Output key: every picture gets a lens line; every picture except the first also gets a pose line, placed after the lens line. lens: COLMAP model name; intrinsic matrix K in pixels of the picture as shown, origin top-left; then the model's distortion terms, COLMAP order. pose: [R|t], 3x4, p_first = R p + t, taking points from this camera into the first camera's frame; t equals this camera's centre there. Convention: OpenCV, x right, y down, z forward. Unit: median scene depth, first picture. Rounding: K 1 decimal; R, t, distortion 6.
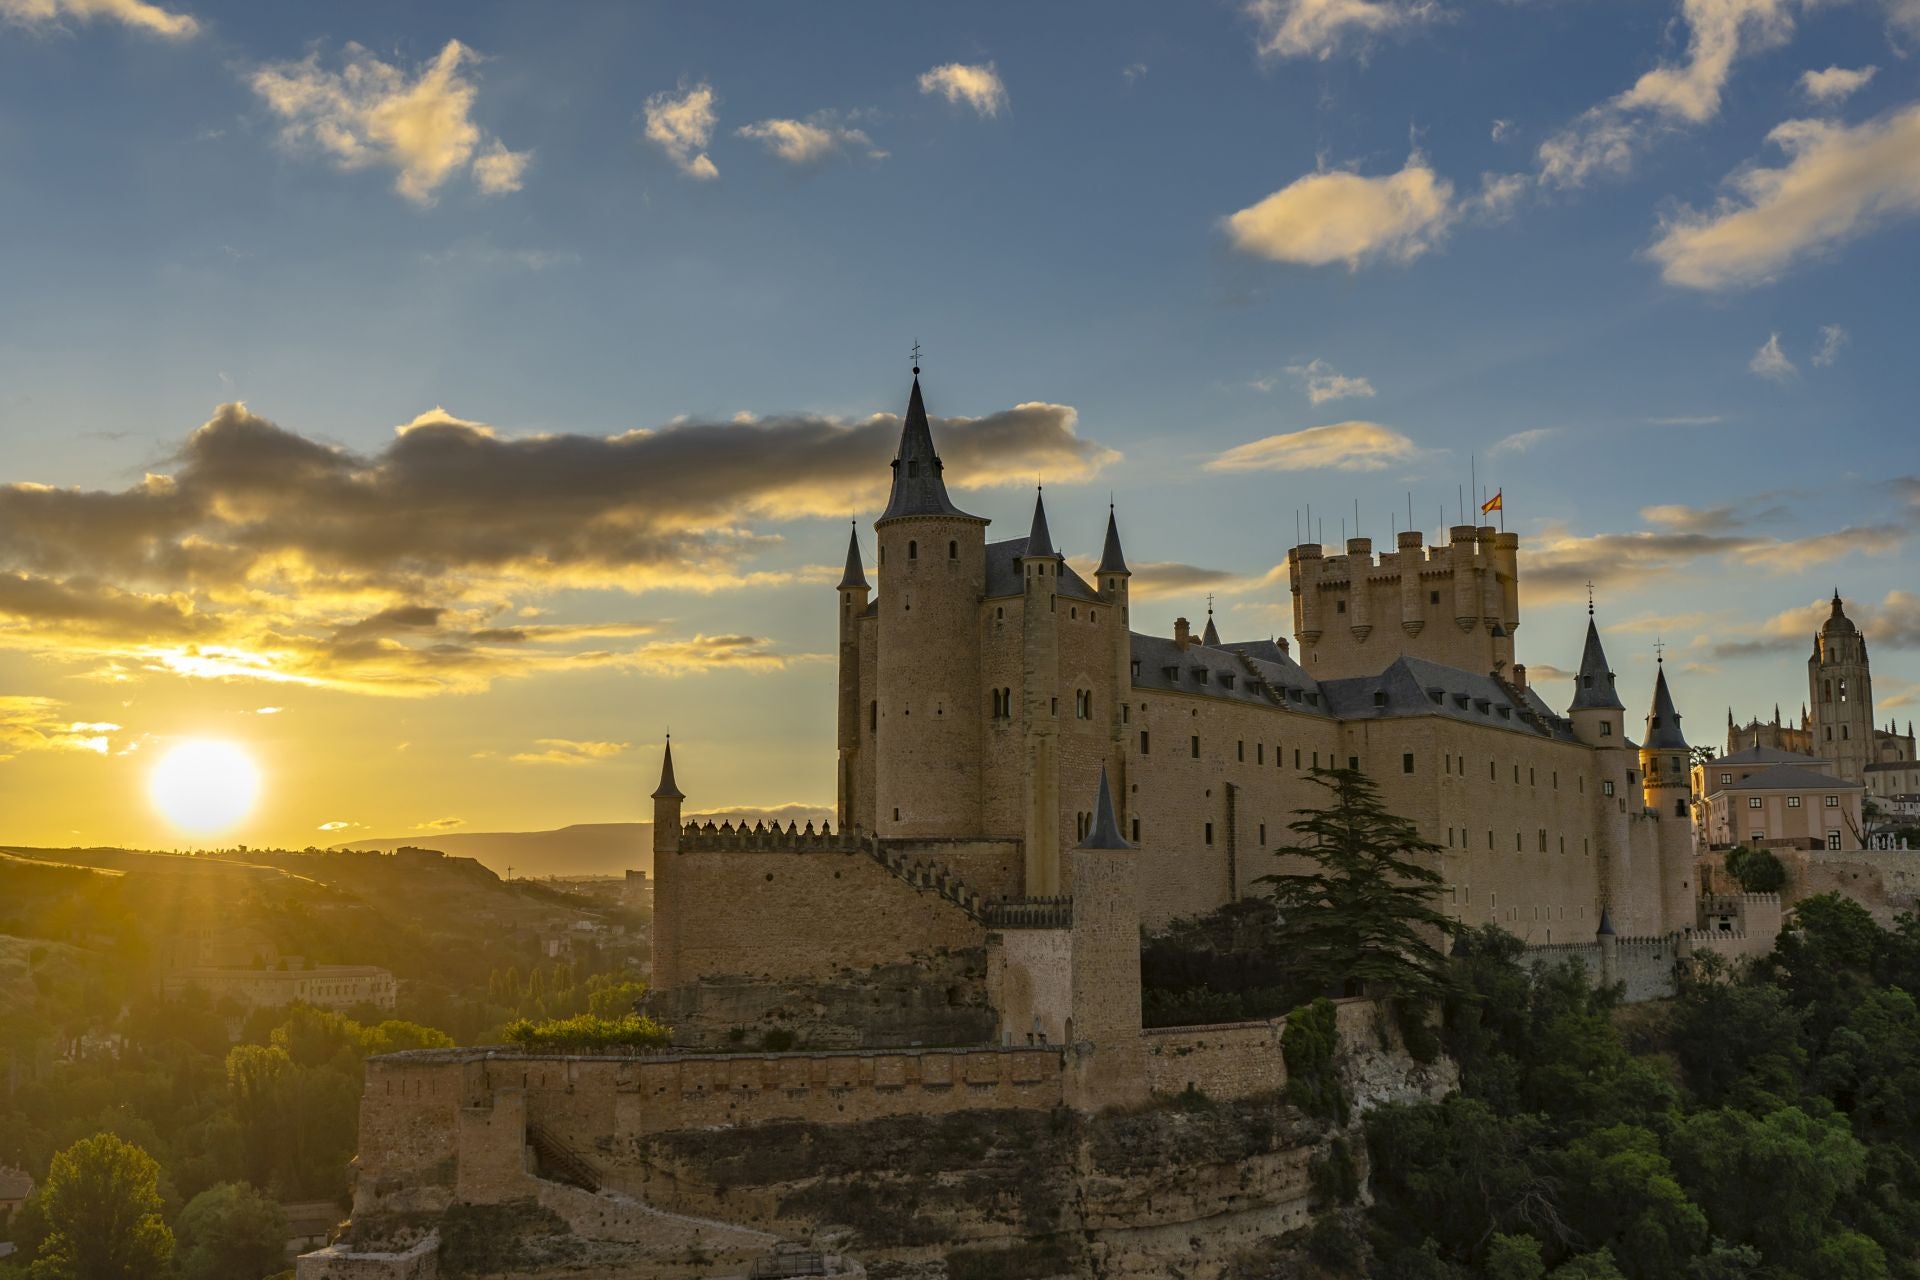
lens RADIAL K [[1906.5, 0, 960.0], [0, 1906.5, 640.0], [0, 0, 1]] dist [-0.020278, 0.009337]
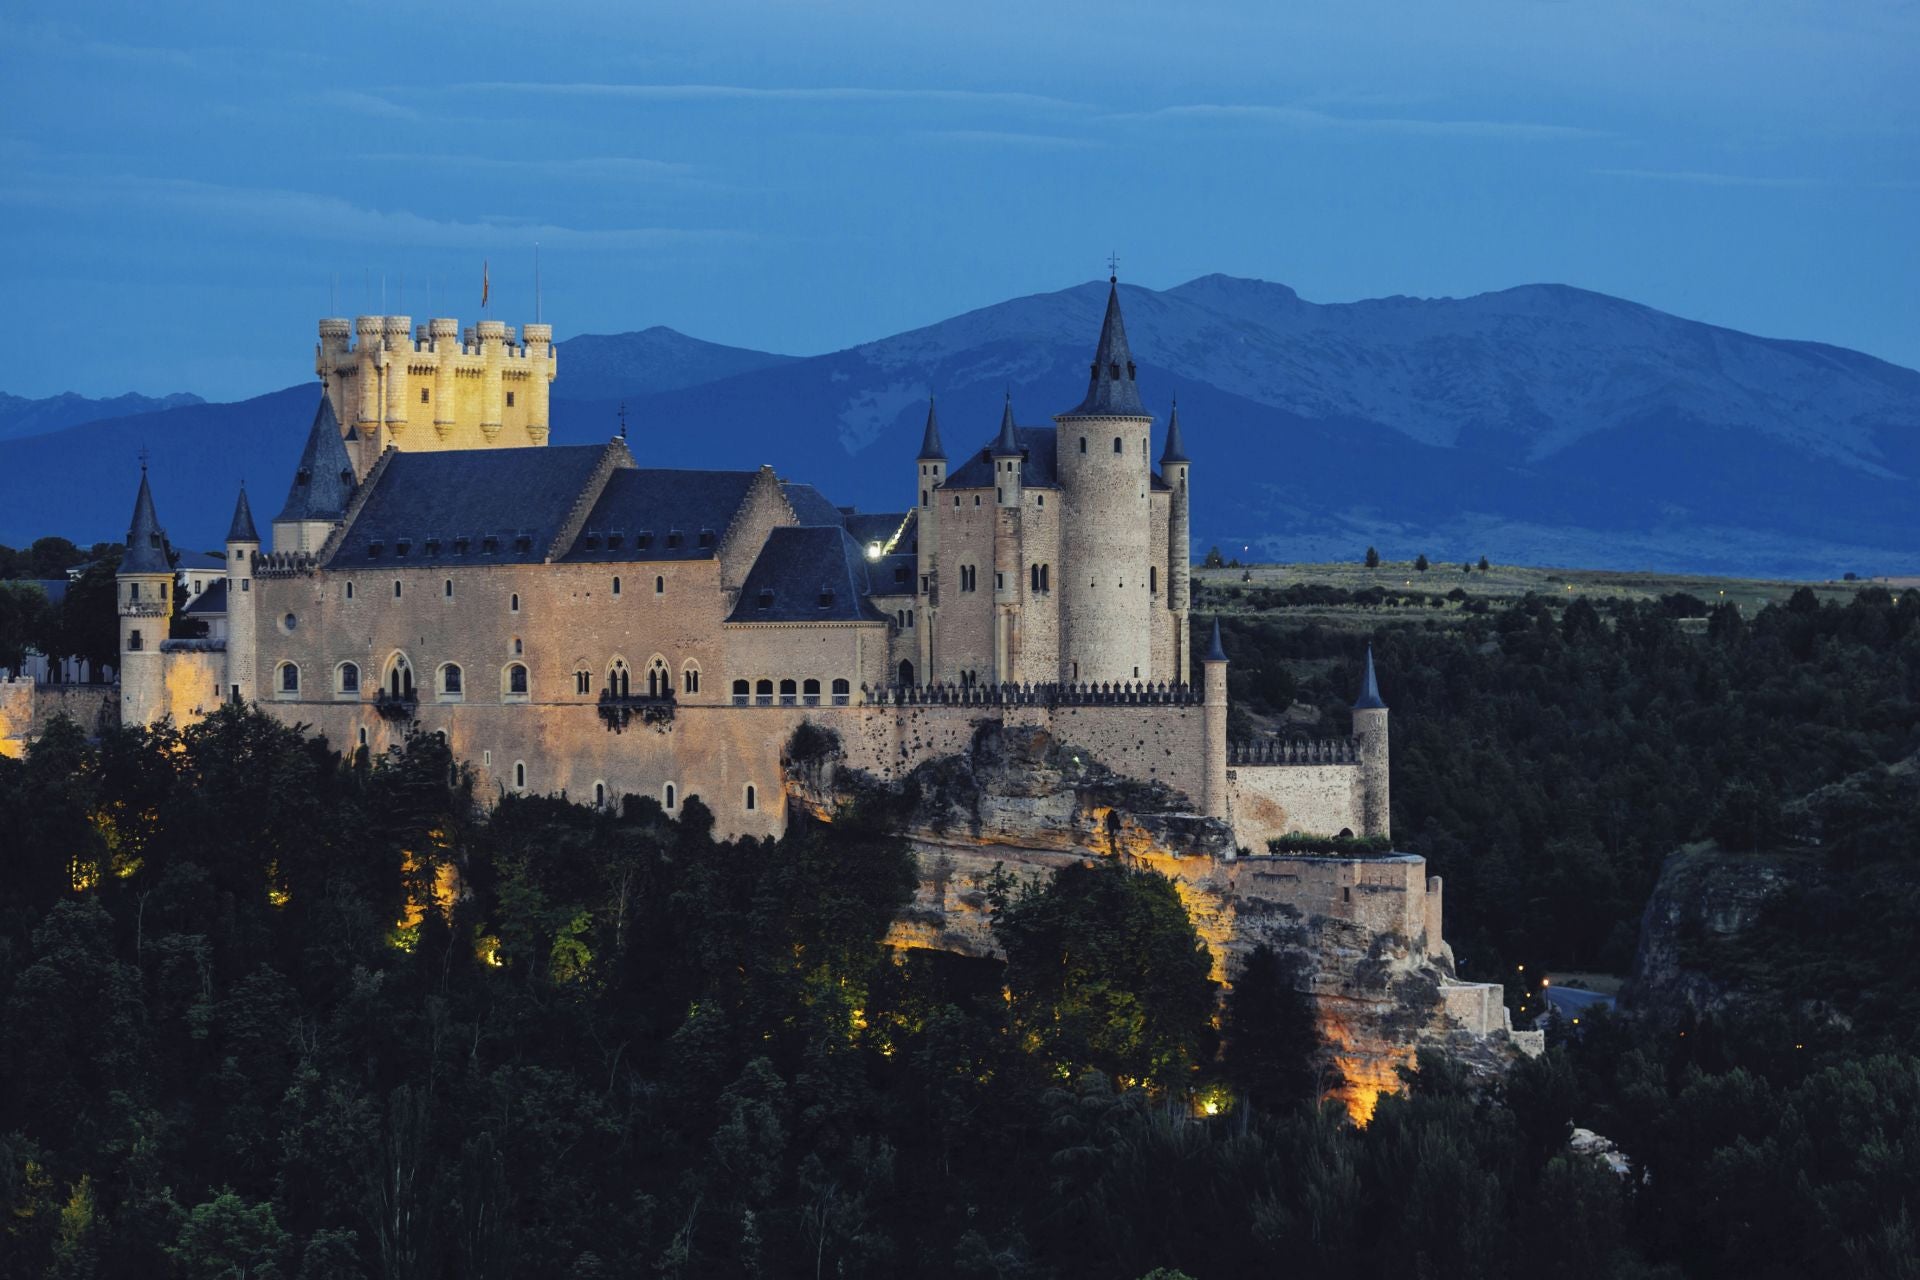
lens RADIAL K [[5924.7, 0, 960.0], [0, 5924.7, 640.0], [0, 0, 1]] dist [-0.242167, 0.283192]
pose [[0.150426, 0.014674, 0.988512, -4.109067], [-0.137486, 0.990484, 0.006219, 0.071771], [-0.979015, -0.136842, 0.151012, 0.622133]]
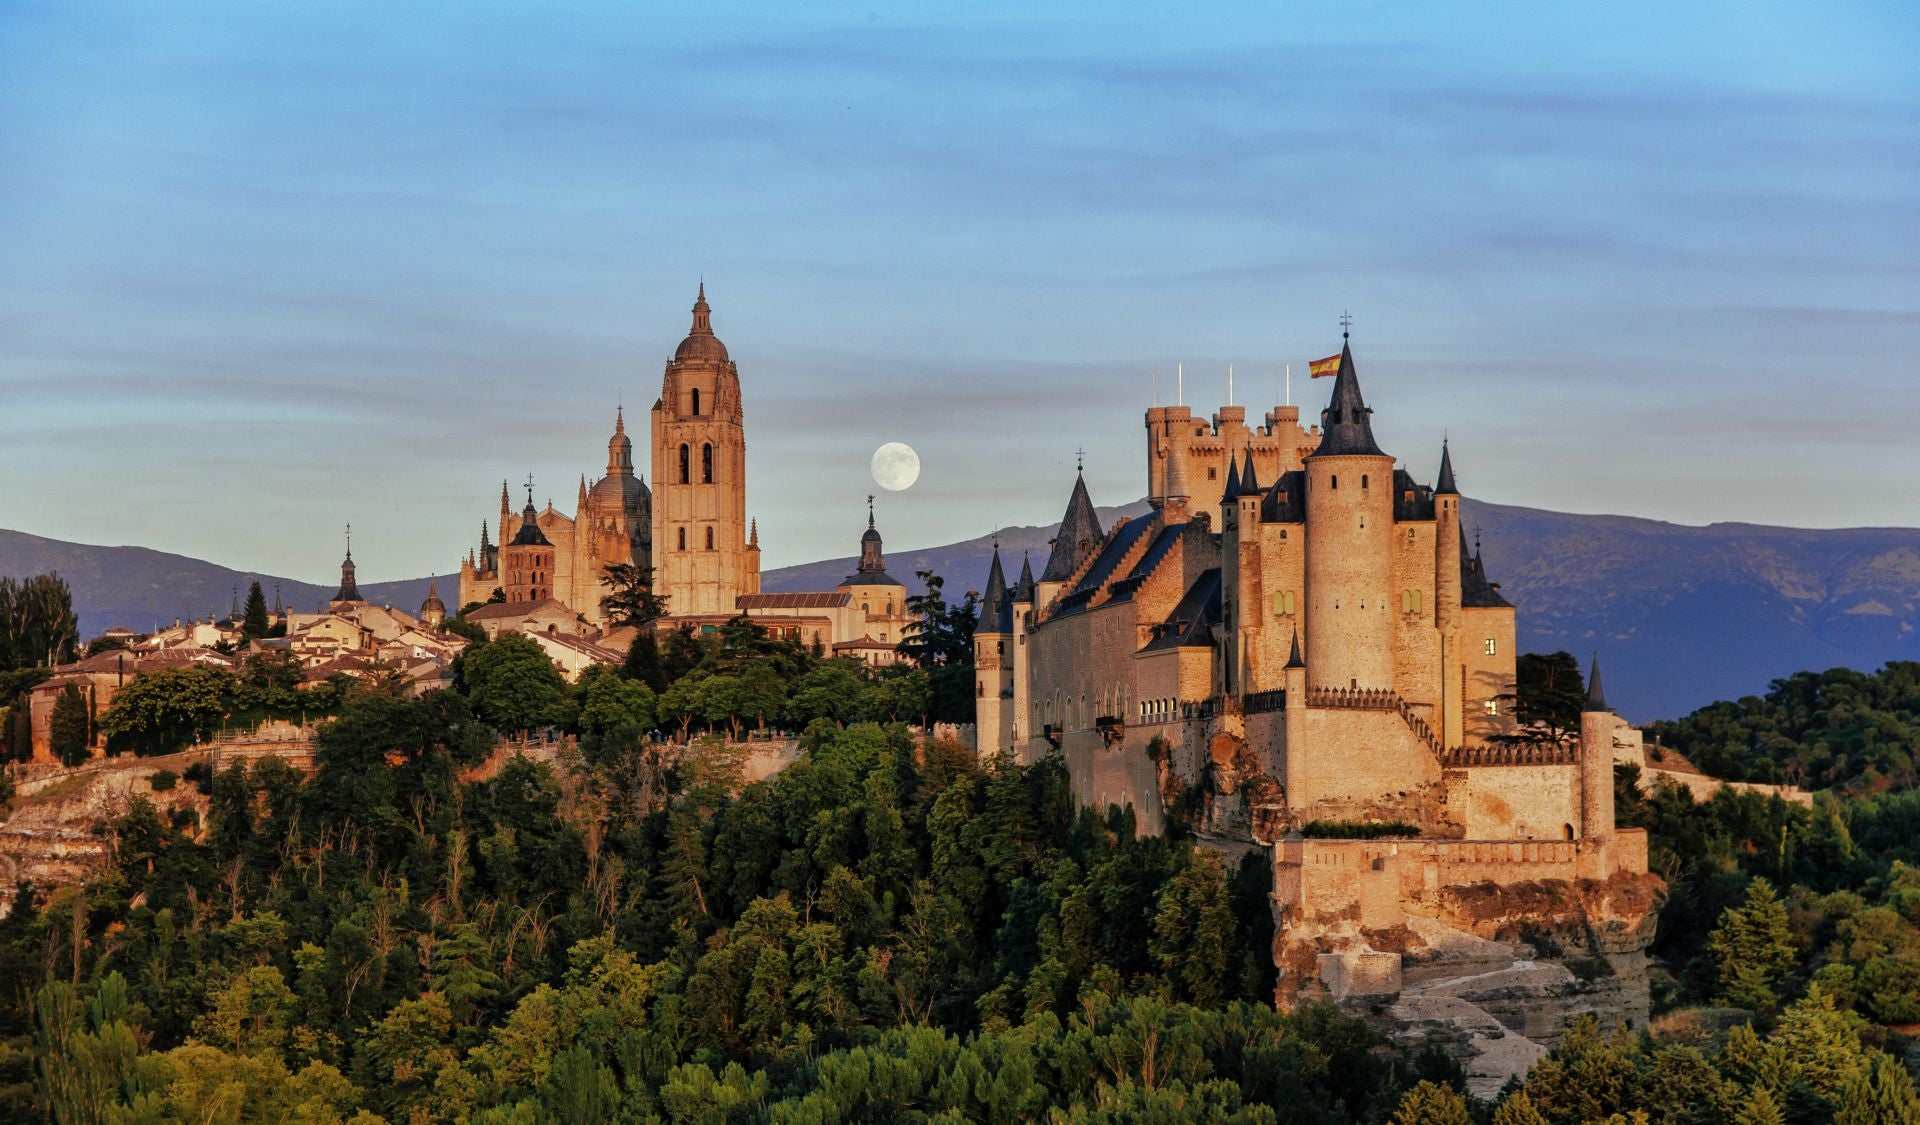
lens RADIAL K [[5695.0, 0, 960.0], [0, 5695.0, 562.5], [0, 0, 1]] dist [-0.070890, -0.900280]
pose [[0.777659, 0.035644, 0.627675, -3.046671], [-0.083641, 0.995382, 0.047102, -0.173229], [-0.623097, -0.089129, 0.777049, -2.110162]]
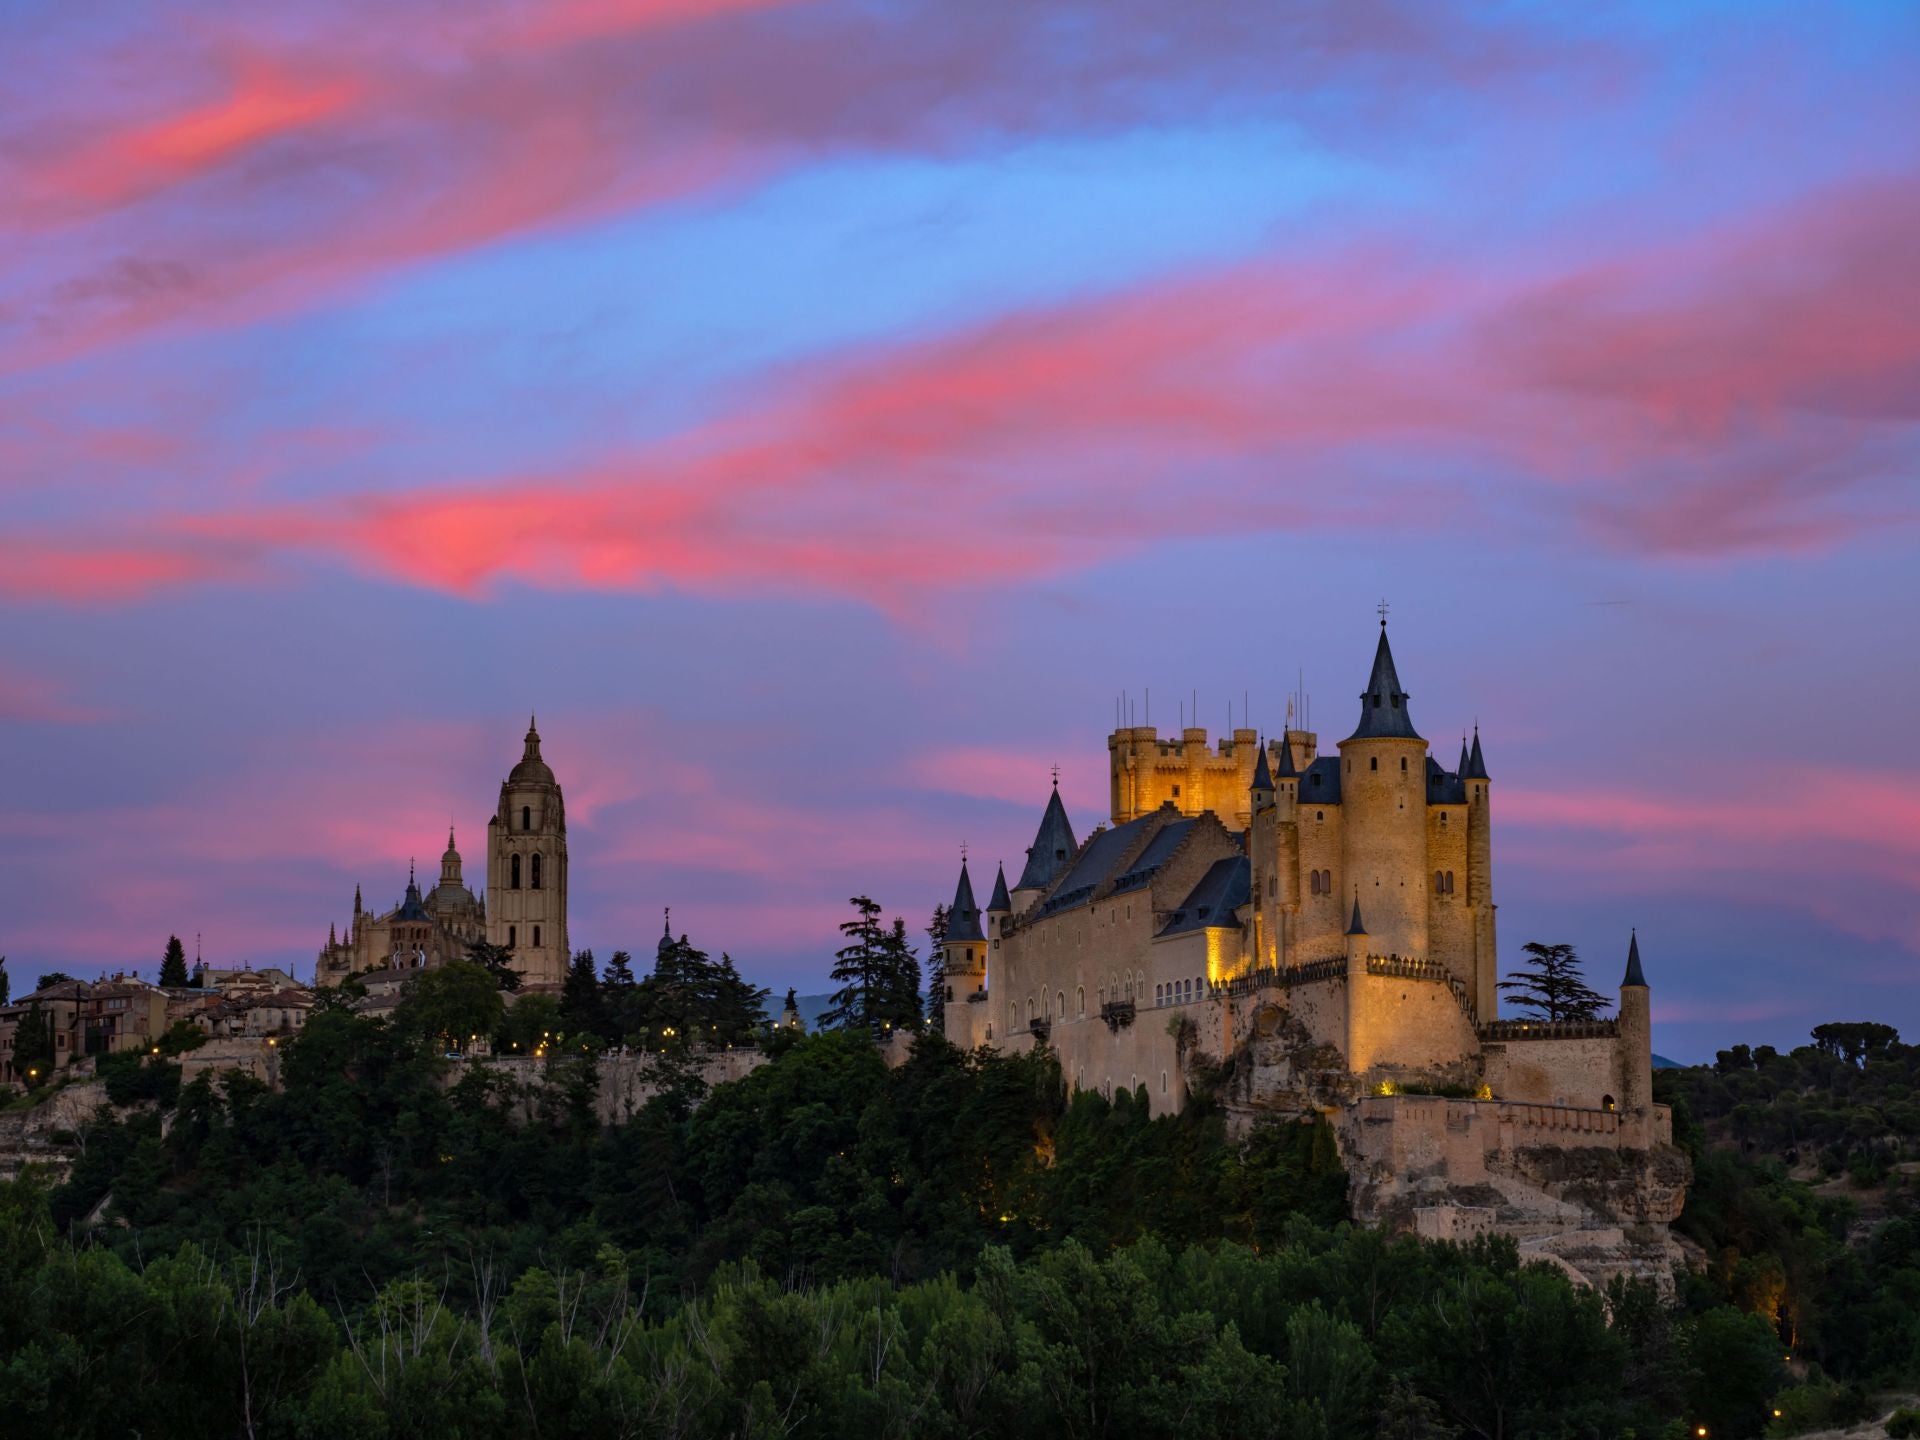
lens RADIAL K [[4428.8, 0, 960.0], [0, 4428.8, 720.0], [0, 0, 1]] dist [0.001299, 0.031530]
pose [[0.719506, 0.097038, 0.687674, -2.729011], [-0.100427, 0.994320, -0.035234, 0.072515], [-0.687187, -0.043710, 0.725165, -1.192273]]
